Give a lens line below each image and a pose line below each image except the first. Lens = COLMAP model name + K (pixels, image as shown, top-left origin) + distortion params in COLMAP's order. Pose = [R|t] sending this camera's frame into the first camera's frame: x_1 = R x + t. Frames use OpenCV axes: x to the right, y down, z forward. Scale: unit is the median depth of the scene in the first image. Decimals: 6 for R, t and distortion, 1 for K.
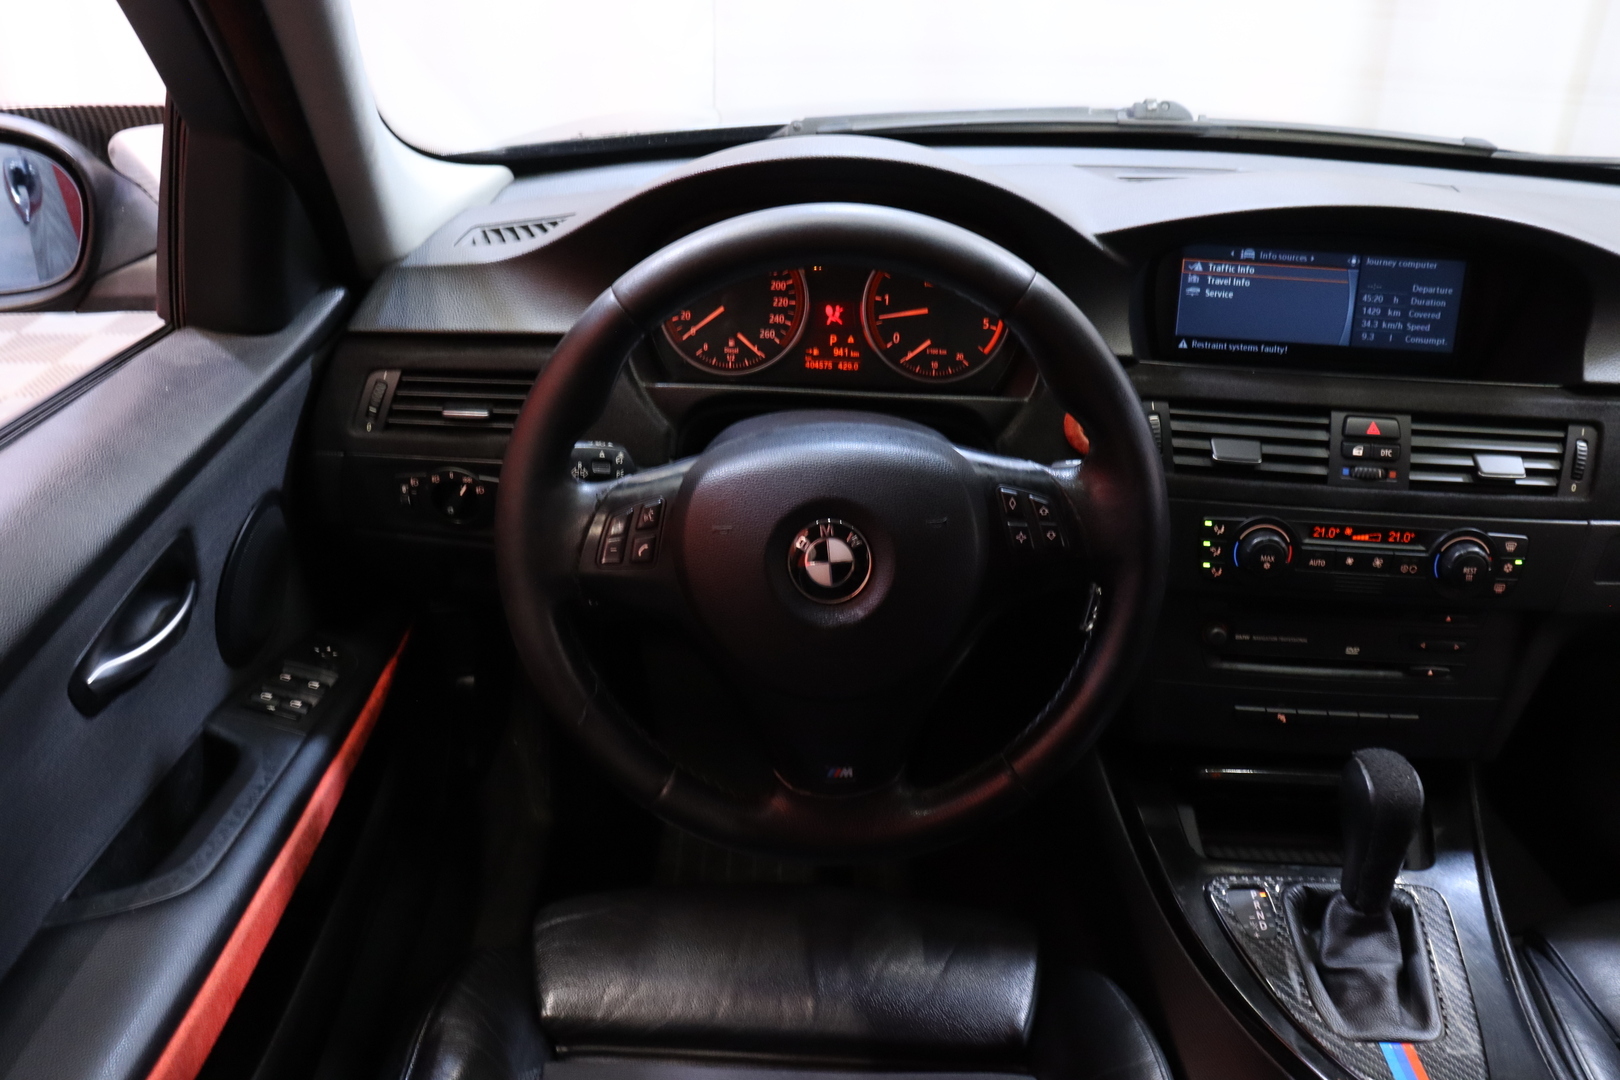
lens RADIAL K [[1319.8, 0, 810.3], [0, 1319.8, 522.5], [0, 0, 1]] dist [-0.171090, 0.155780]
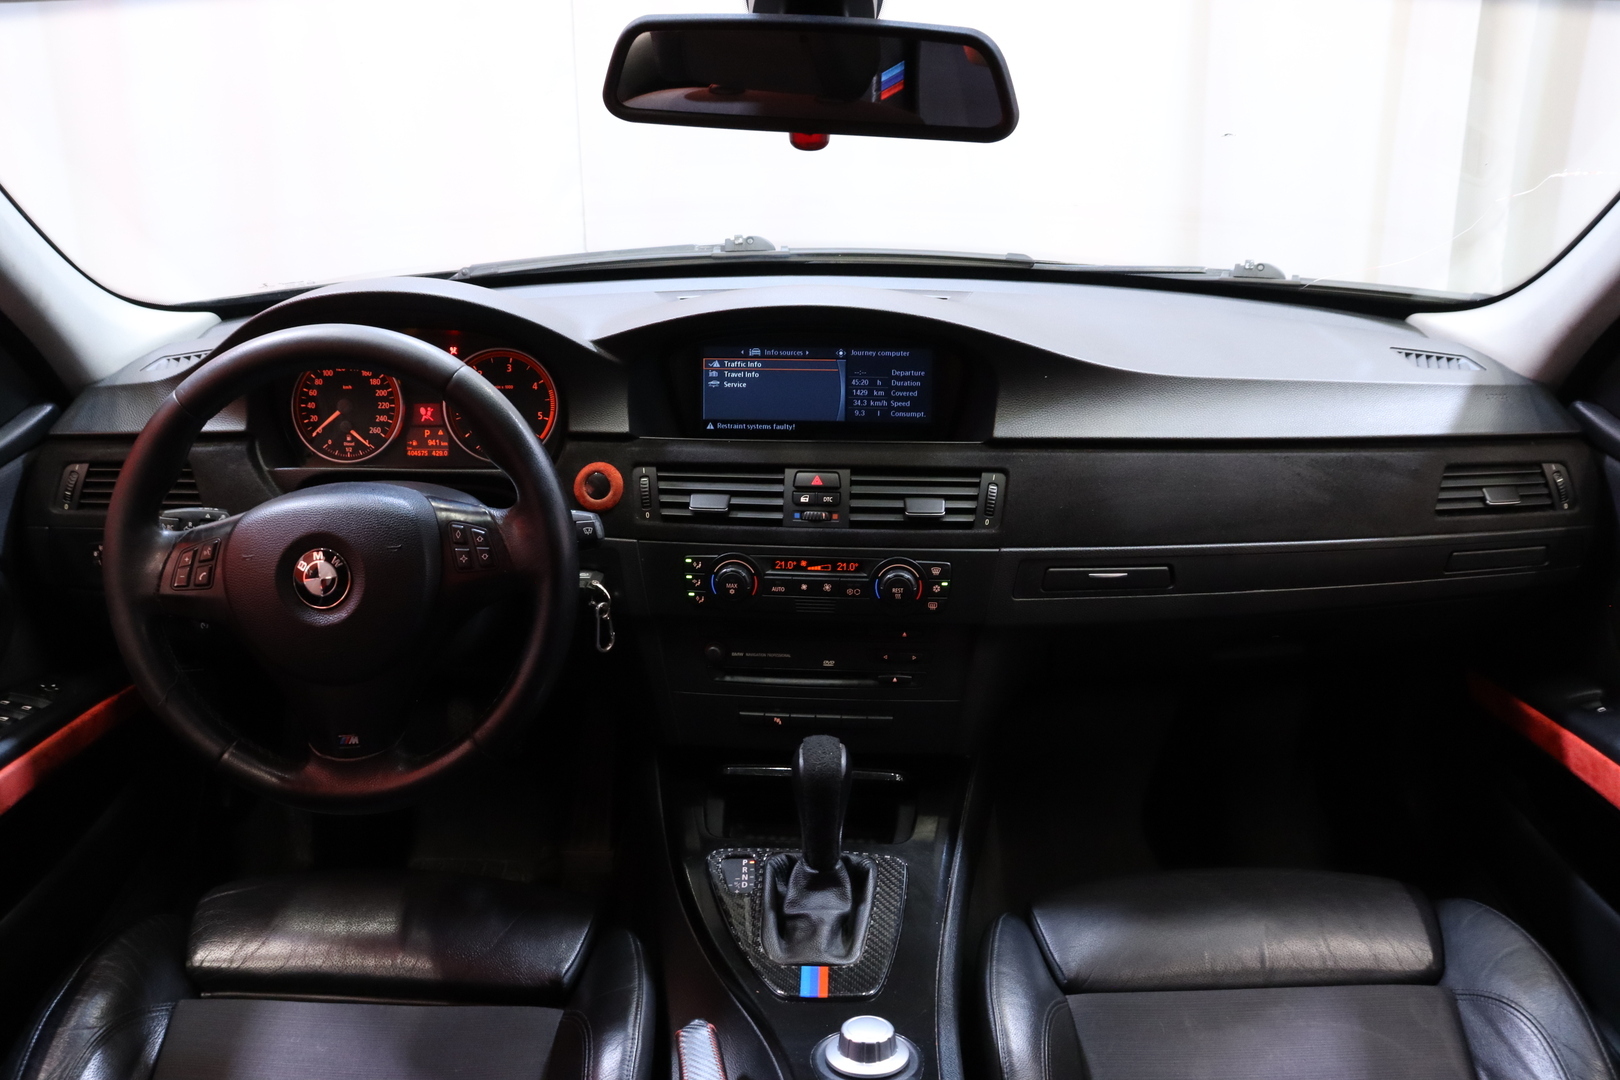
lens RADIAL K [[1323.6, 0, 810.0], [0, 1323.6, 540.0], [0, 0, 1]] dist [-0.179889, 0.172892]
pose [[0.999515, -0.029085, -0.011151, 0.436054], [0.027834, 0.994656, -0.099418, 0.111338], [0.013983, 0.099059, 0.994983, -0.278558]]
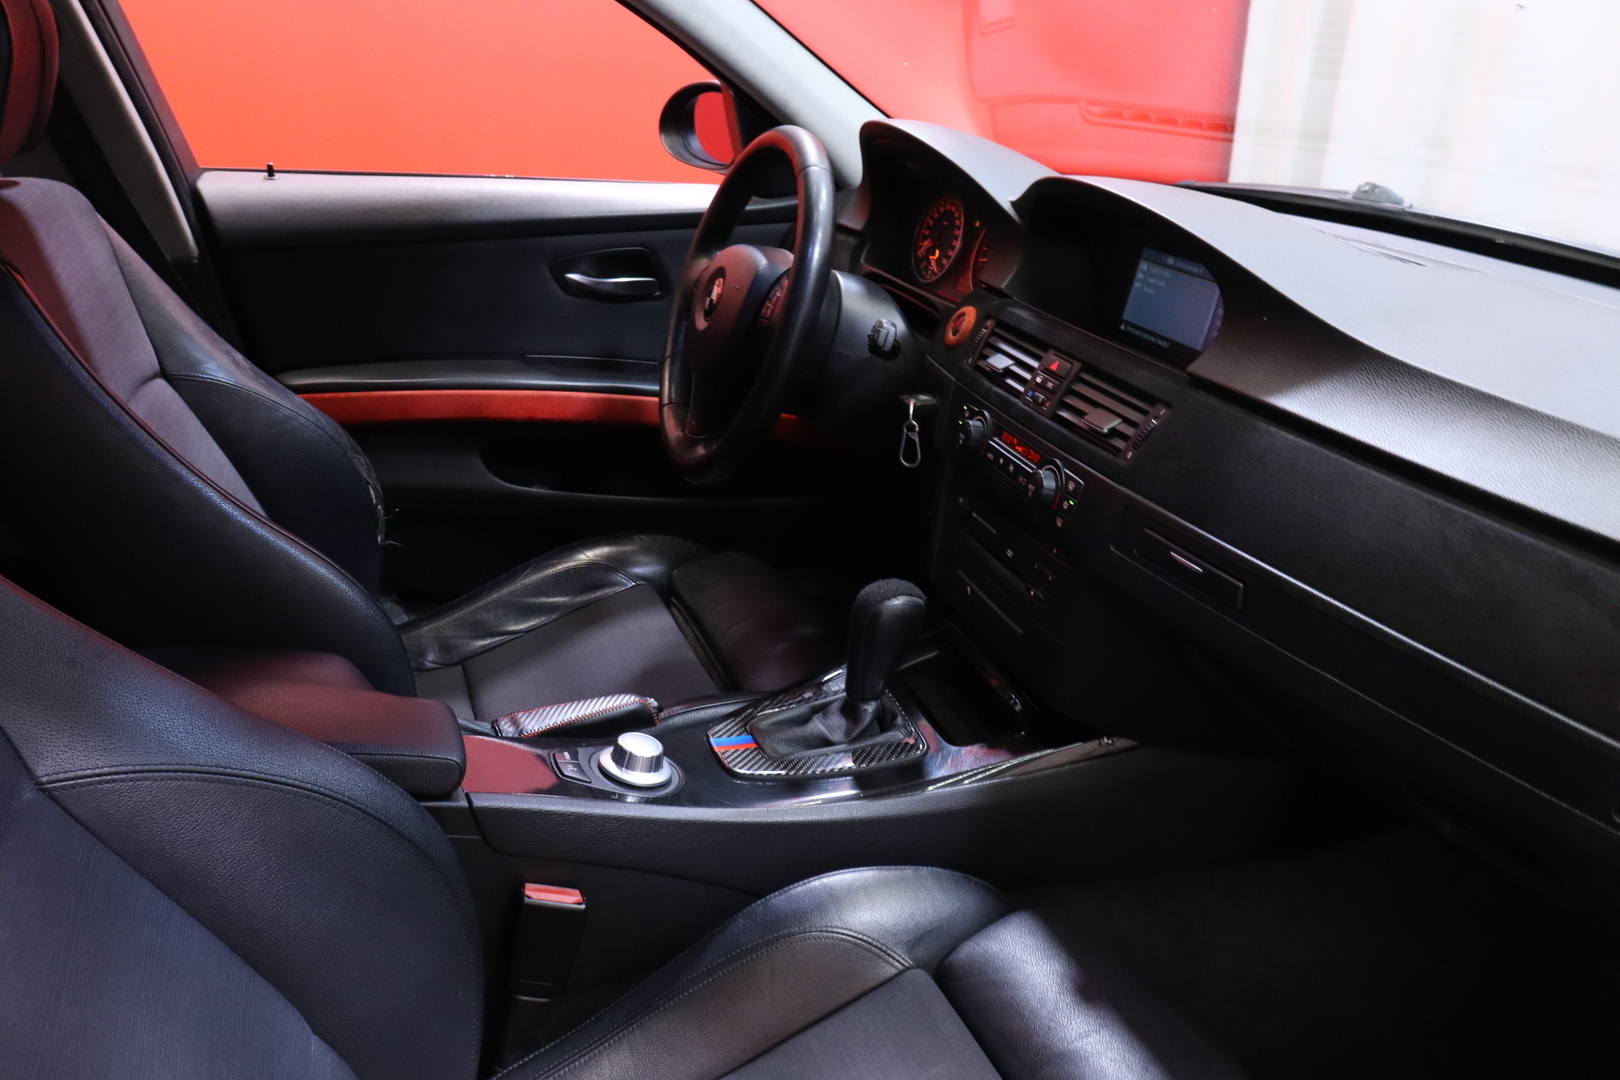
lens RADIAL K [[1323.6, 0, 810.0], [0, 1323.6, 540.0], [0, 0, 1]] dist [-0.179889, 0.172892]
pose [[0.353136, 0.322095, -0.878379, 1.469839], [-0.465763, 0.874778, 0.133523, 0.012986], [0.811394, 0.361965, 0.458935, 0.297527]]
